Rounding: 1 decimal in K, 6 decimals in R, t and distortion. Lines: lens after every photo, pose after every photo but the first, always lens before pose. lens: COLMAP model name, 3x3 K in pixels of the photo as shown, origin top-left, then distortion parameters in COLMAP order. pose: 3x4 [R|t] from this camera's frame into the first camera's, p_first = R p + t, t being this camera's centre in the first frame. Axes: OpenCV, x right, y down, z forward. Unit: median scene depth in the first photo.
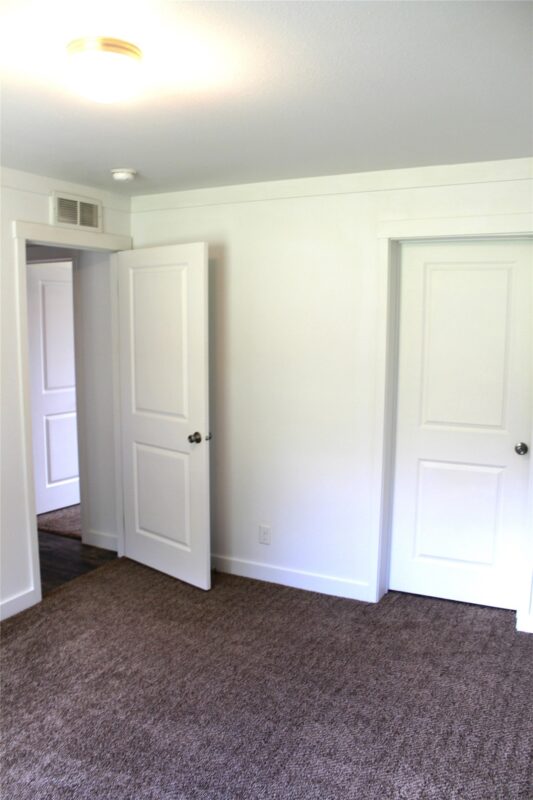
lens RADIAL K [[662.1, 0, 266.5], [0, 662.1, 400.0], [0, 0, 1]] dist [-0.115017, 0.011675]
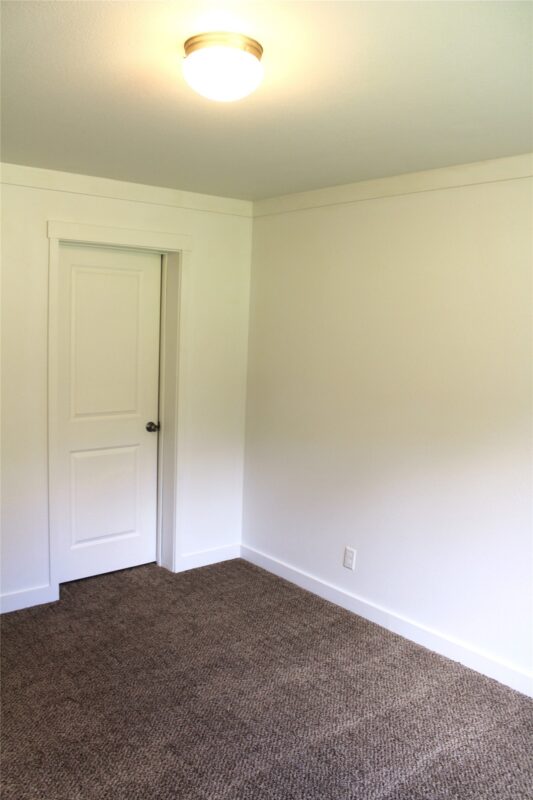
lens RADIAL K [[662.1, 0, 266.5], [0, 662.1, 400.0], [0, 0, 1]] dist [-0.115017, 0.011675]
pose [[0.381694, -0.096913, 0.919194, -0.635427], [0.077245, 0.994354, 0.072761, -0.046308], [-0.921055, 0.043231, 0.387025, 0.325032]]
